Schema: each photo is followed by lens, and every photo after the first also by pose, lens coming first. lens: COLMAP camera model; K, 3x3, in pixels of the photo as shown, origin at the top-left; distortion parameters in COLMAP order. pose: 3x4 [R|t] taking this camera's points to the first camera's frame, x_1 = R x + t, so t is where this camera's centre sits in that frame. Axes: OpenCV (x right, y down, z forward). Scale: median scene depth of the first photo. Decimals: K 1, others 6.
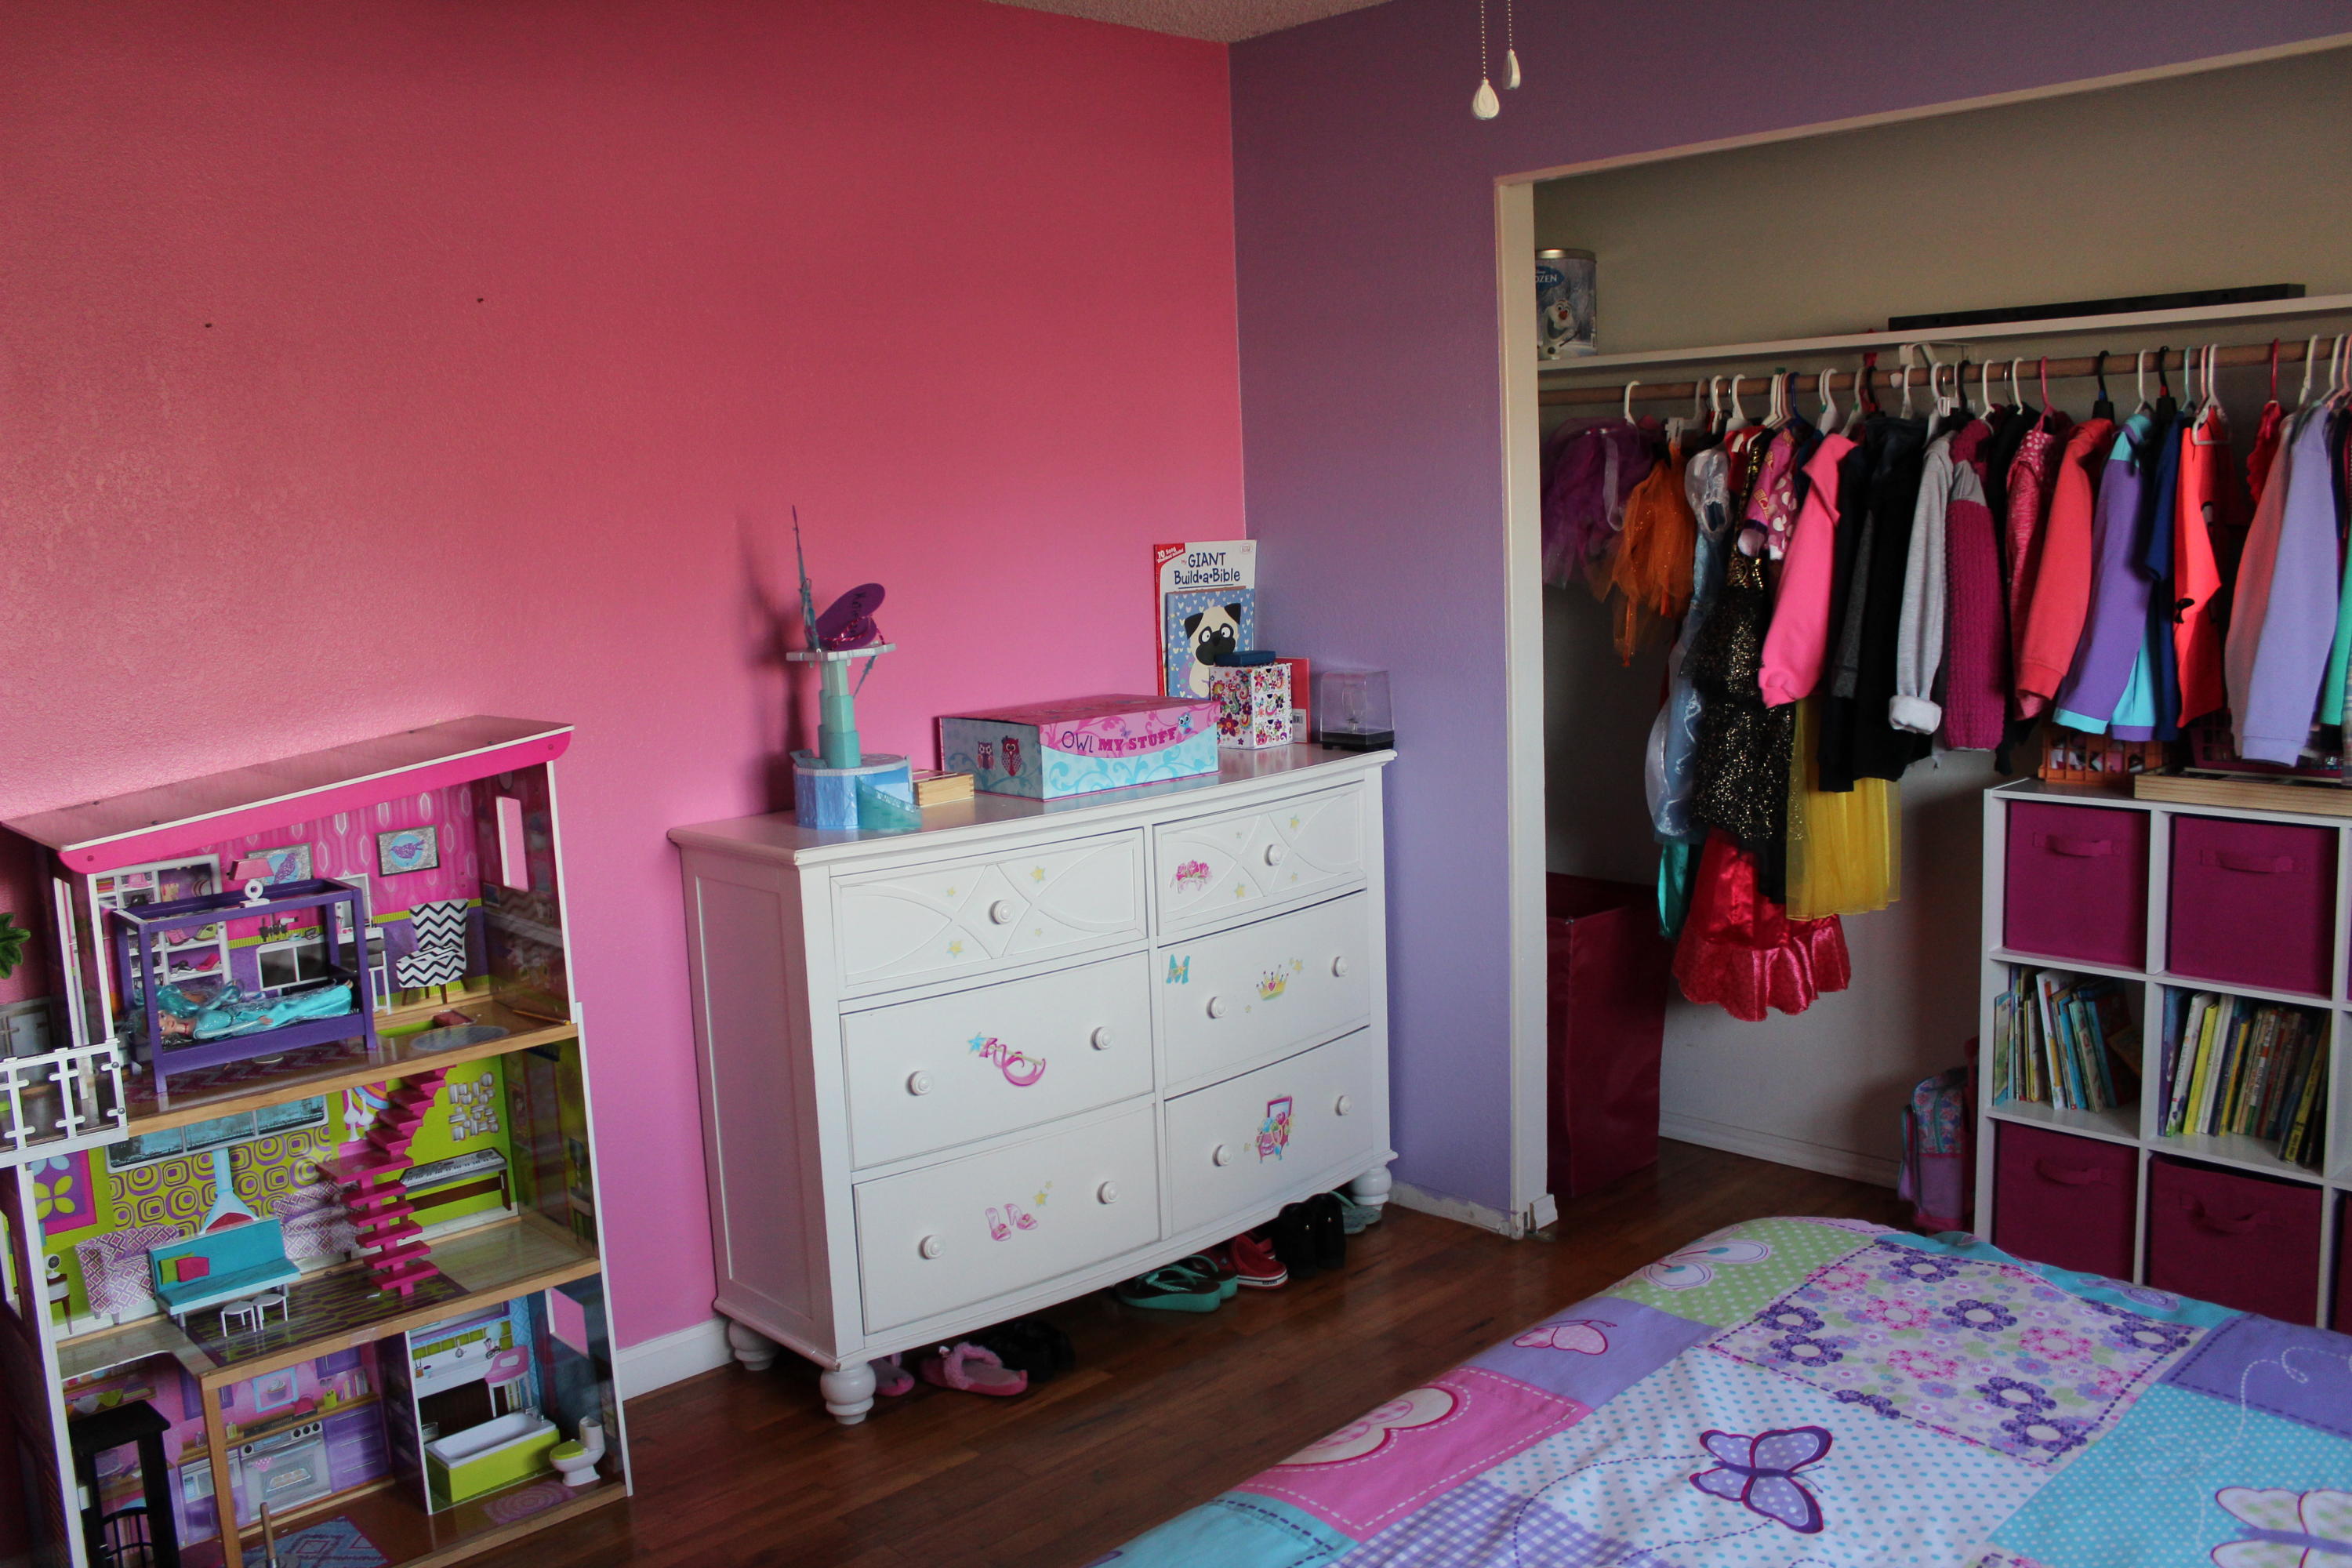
lens RADIAL K [[1980.2, 0, 1176.0], [0, 1980.2, 784.0], [0, 0, 1]] dist [-0.005515, -0.003166]
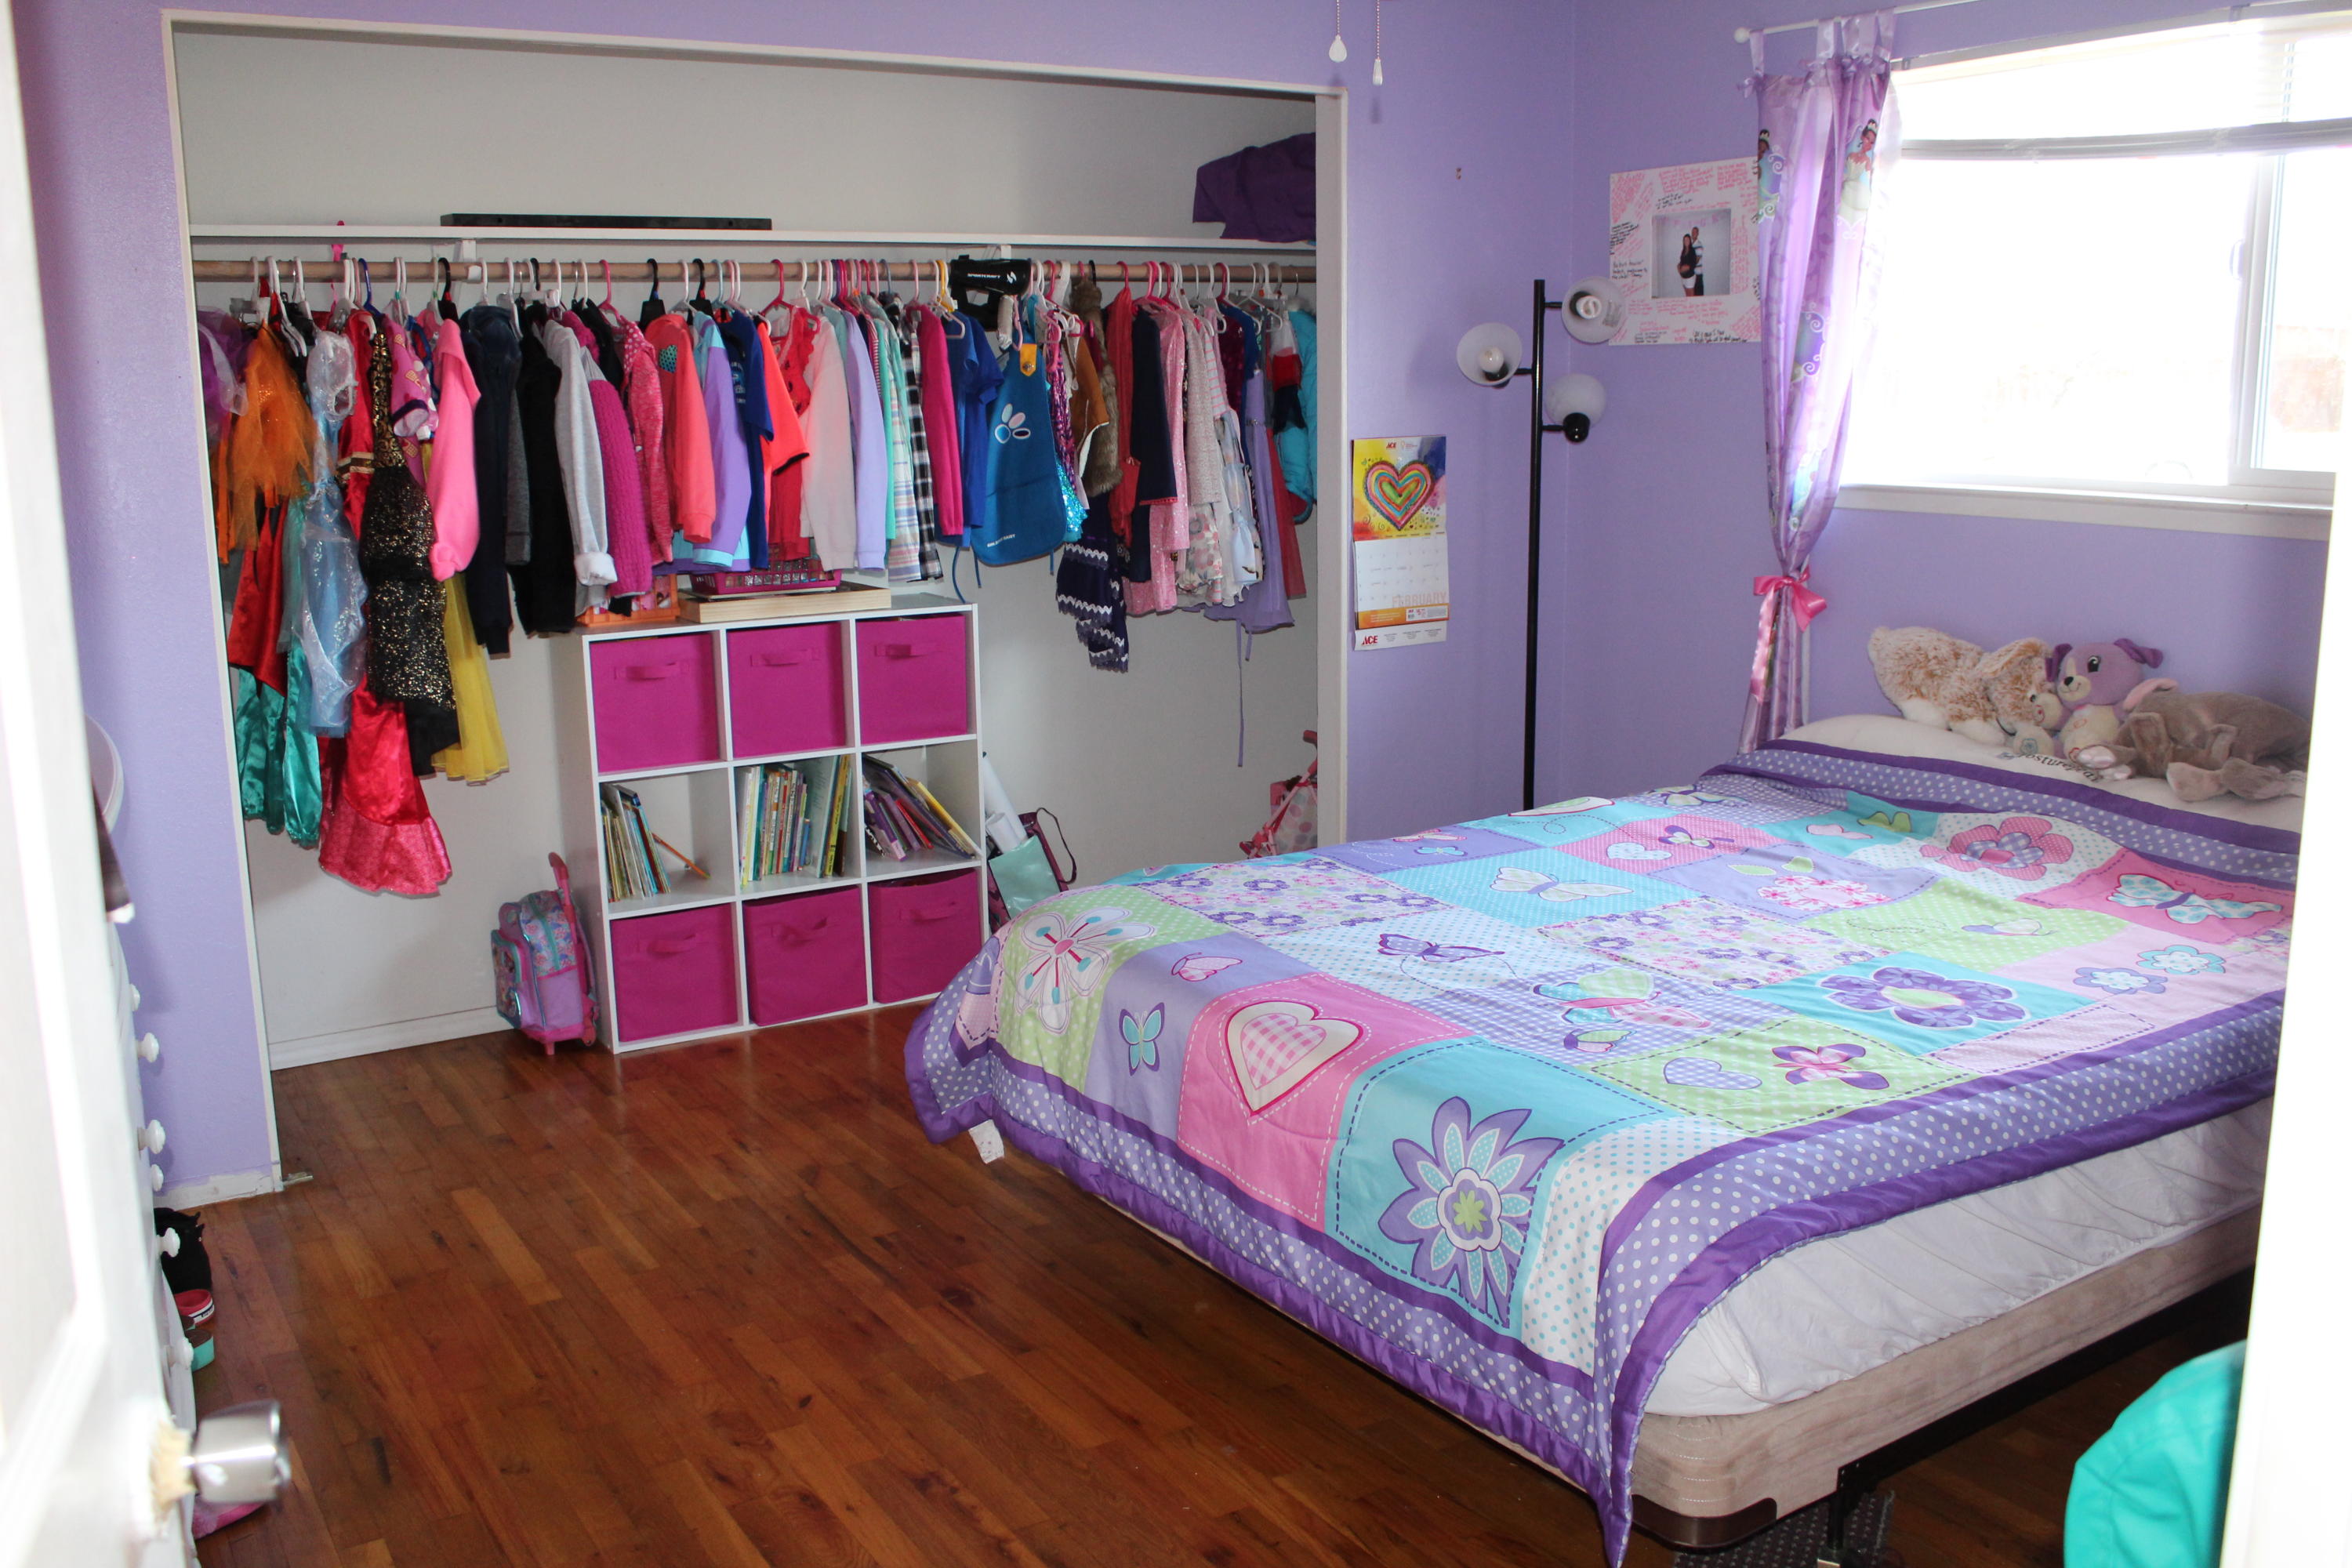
lens RADIAL K [[2103.7, 0, 1176.0], [0, 2103.7, 784.0], [0, 0, 1]] dist [-0.091041, -0.001494]
pose [[0.217119, -0.159097, 0.963092, -1.124448], [0.146654, 0.980747, 0.128952, -0.030016], [-0.965066, 0.113244, 0.236272, 0.637653]]
